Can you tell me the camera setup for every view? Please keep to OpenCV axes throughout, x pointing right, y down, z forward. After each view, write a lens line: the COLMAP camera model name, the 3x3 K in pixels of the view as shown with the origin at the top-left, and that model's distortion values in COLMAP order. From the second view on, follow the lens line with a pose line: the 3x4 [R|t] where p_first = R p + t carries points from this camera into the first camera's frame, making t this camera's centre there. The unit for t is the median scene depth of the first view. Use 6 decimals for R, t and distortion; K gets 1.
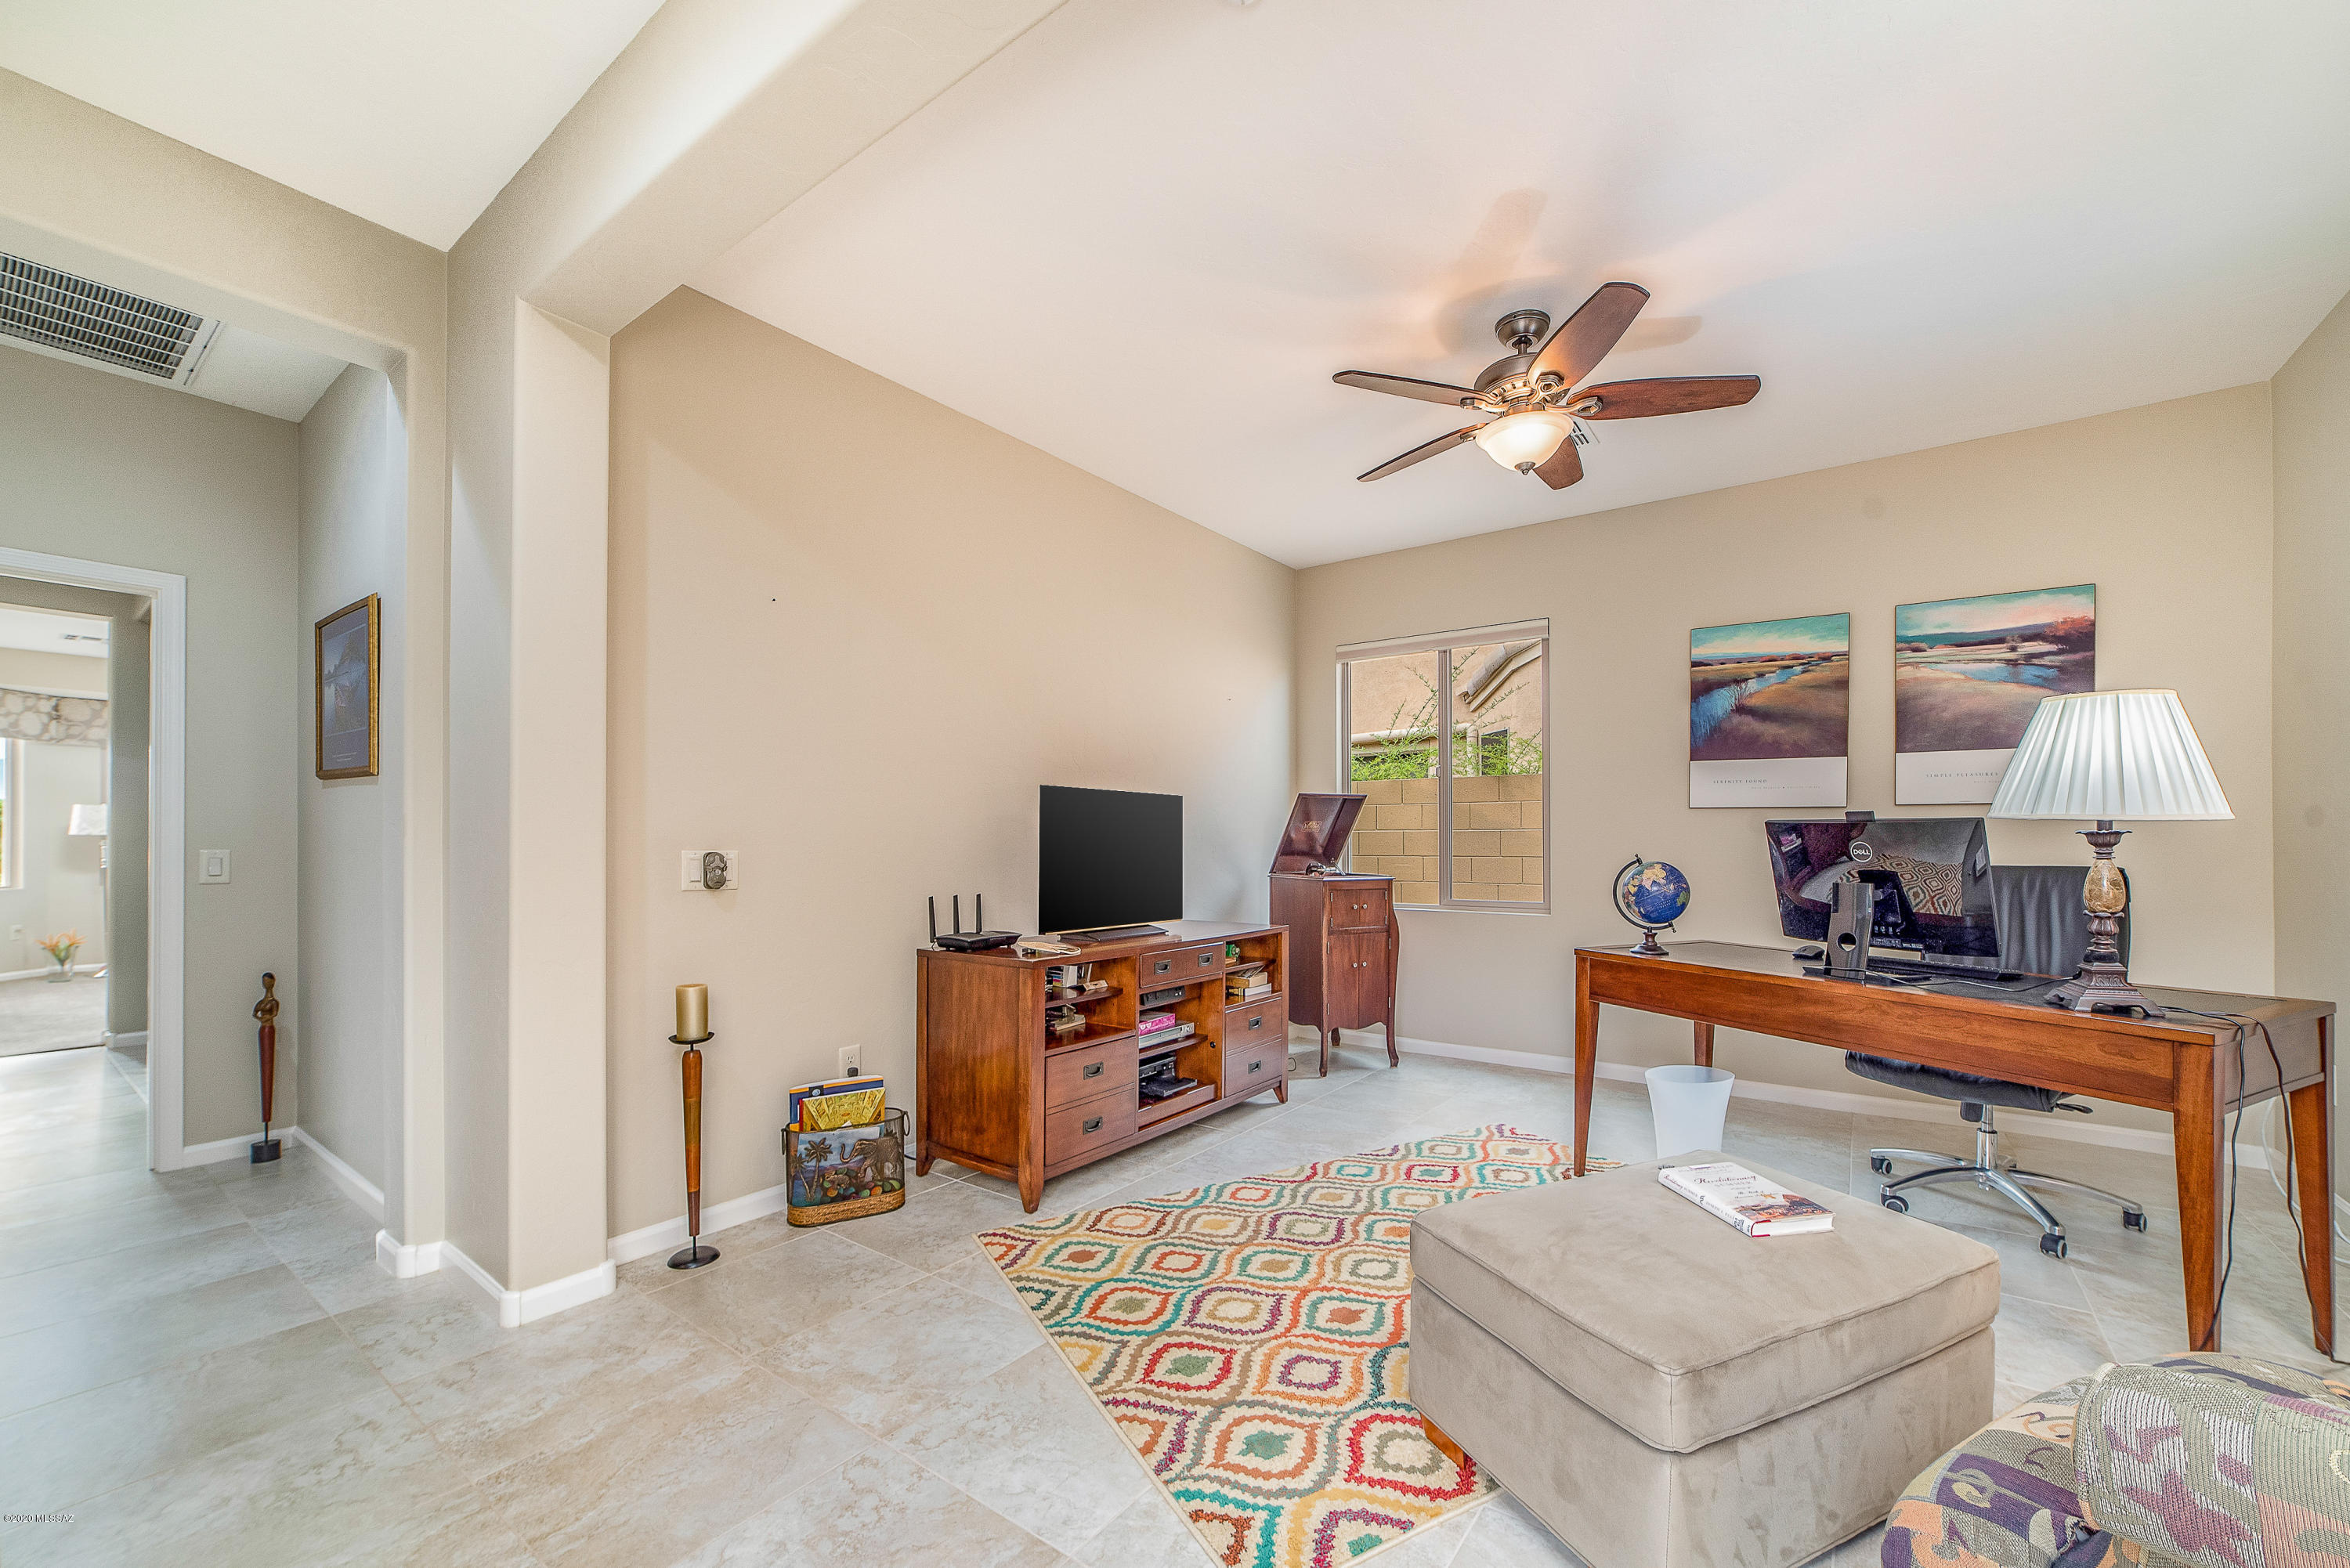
lens RADIAL K [[920.9, 0, 1214.1], [0, 920.9, 836.6], [0, 0, 1]] dist [-0.022884, 0.007978]
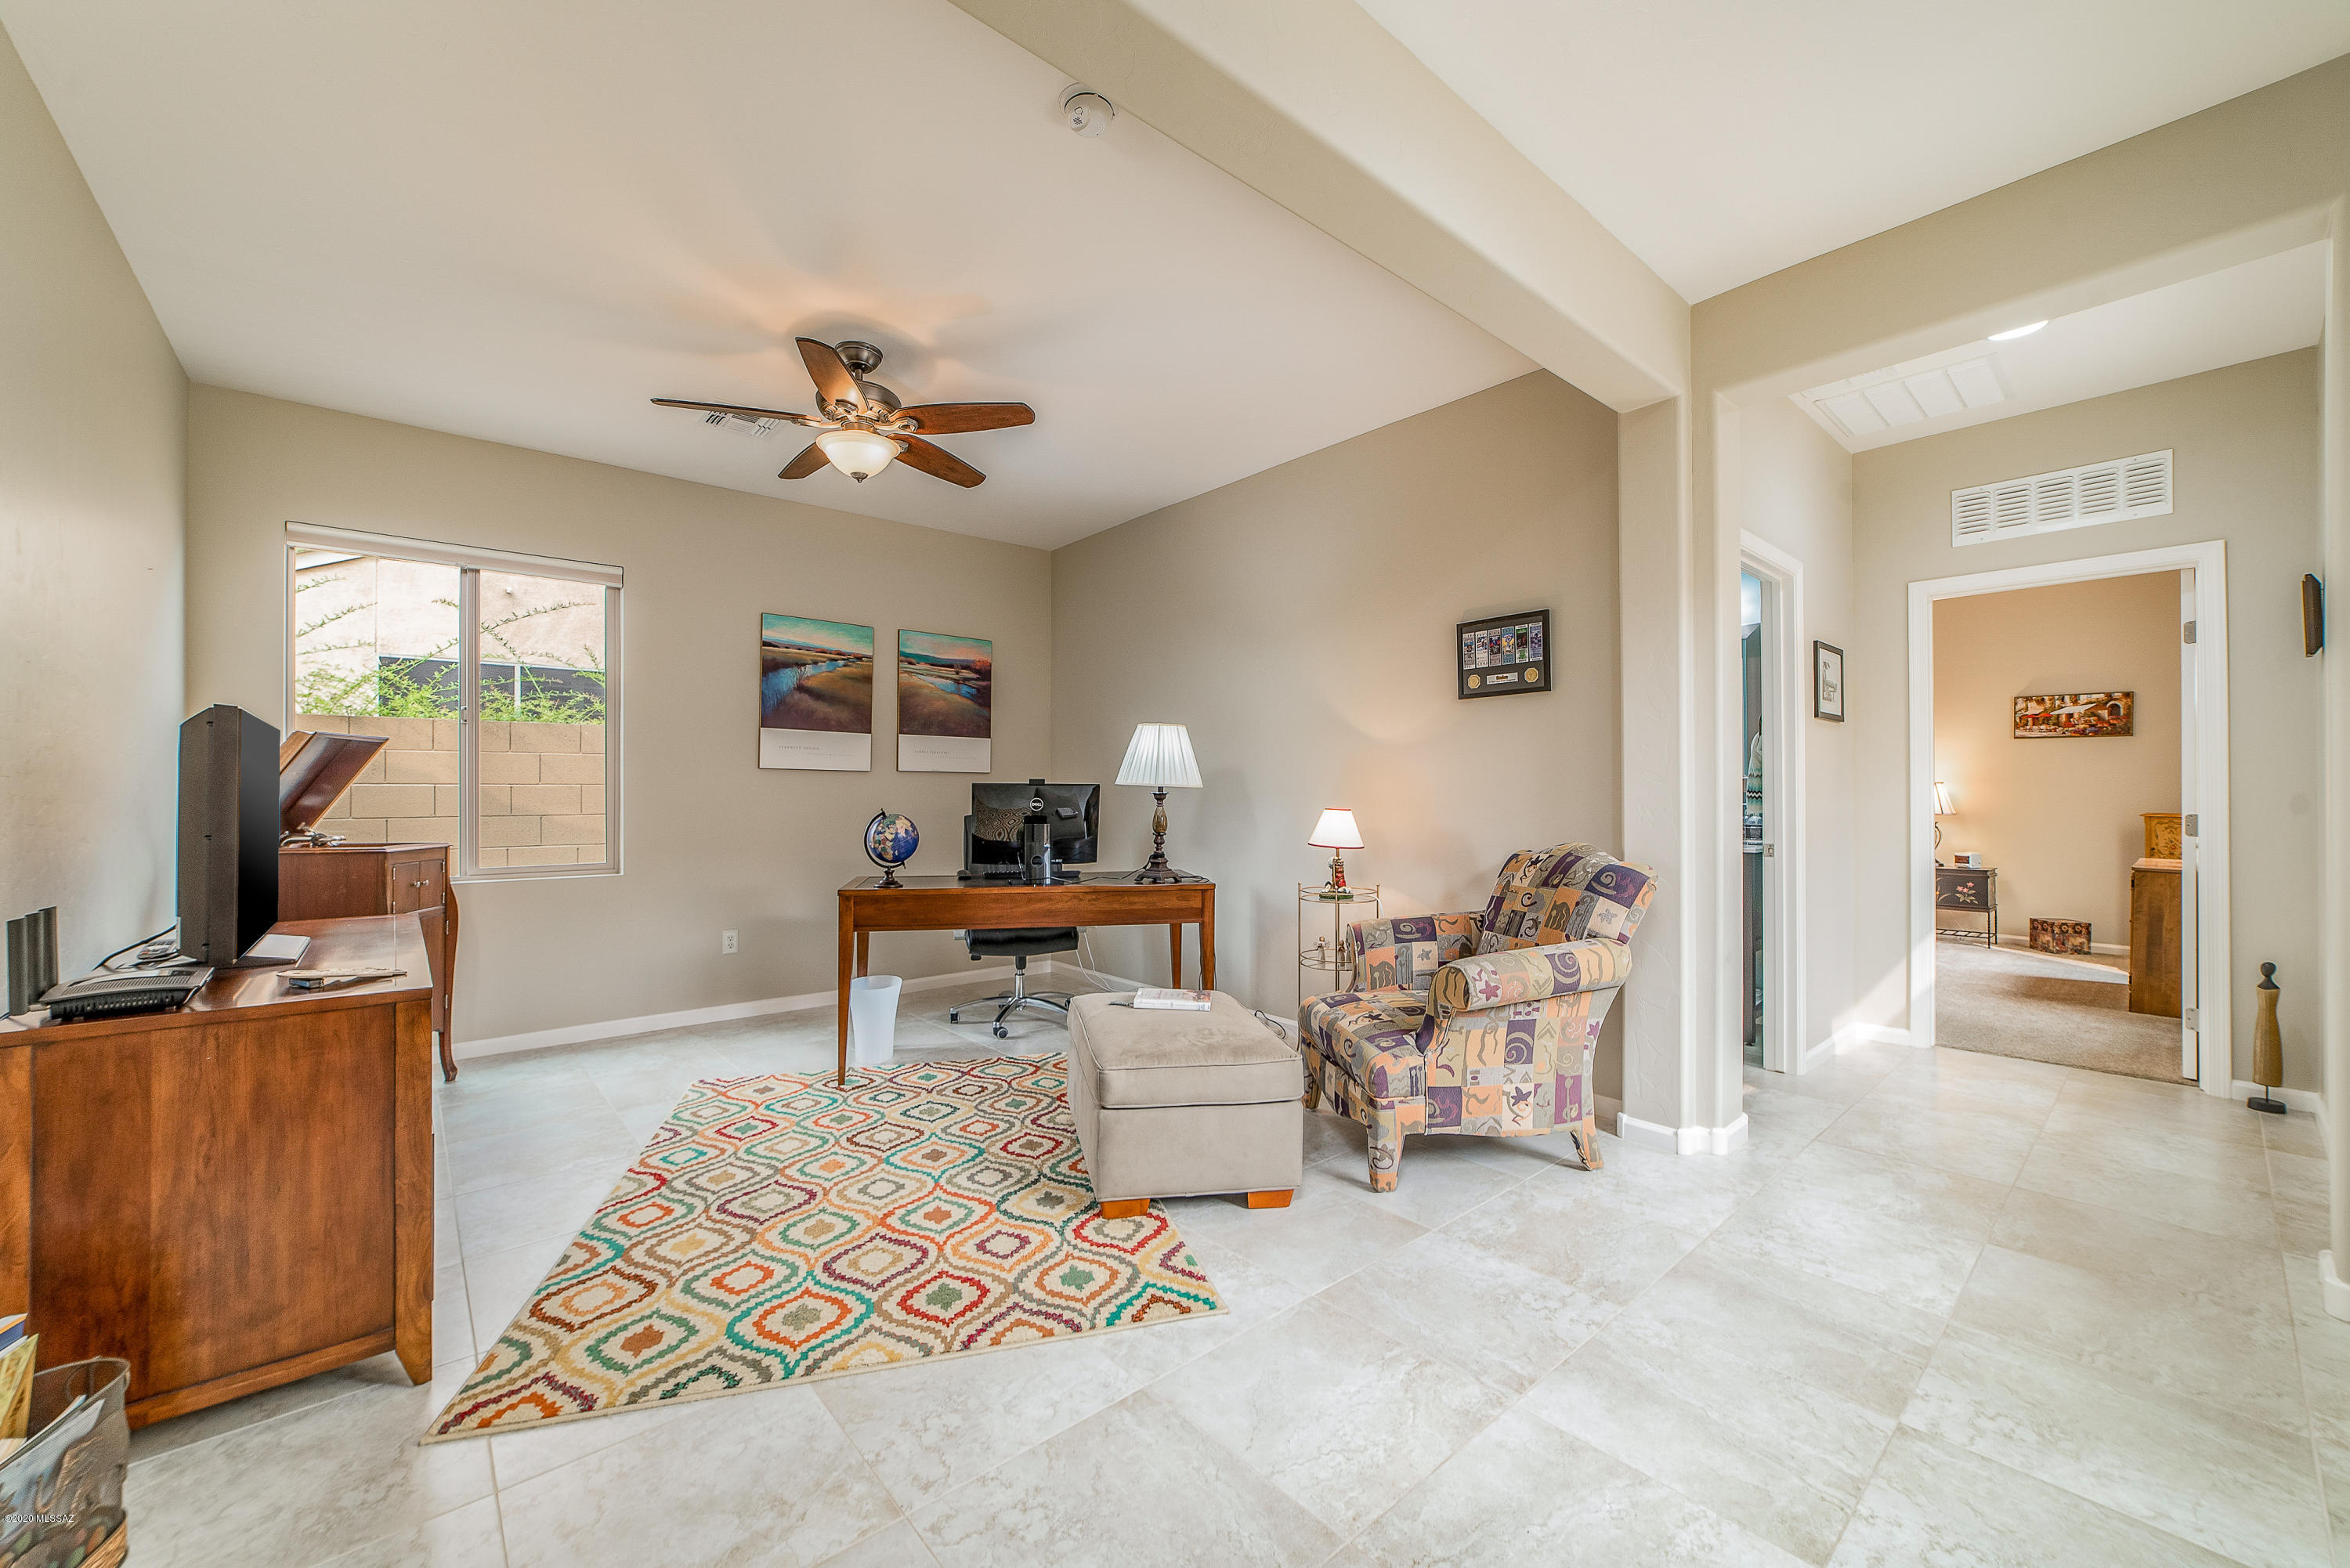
lens RADIAL K [[899.5, 0, 1175.0], [0, 899.5, 784.0], [0, 0, 1]] dist [-0.033466, 0.009716]
pose [[0.249208, 0.009550, 0.968403, -0.659875], [-0.001602, 0.999954, -0.009449, -0.002992], [-0.968449, 0.000803, 0.249212, 0.334020]]
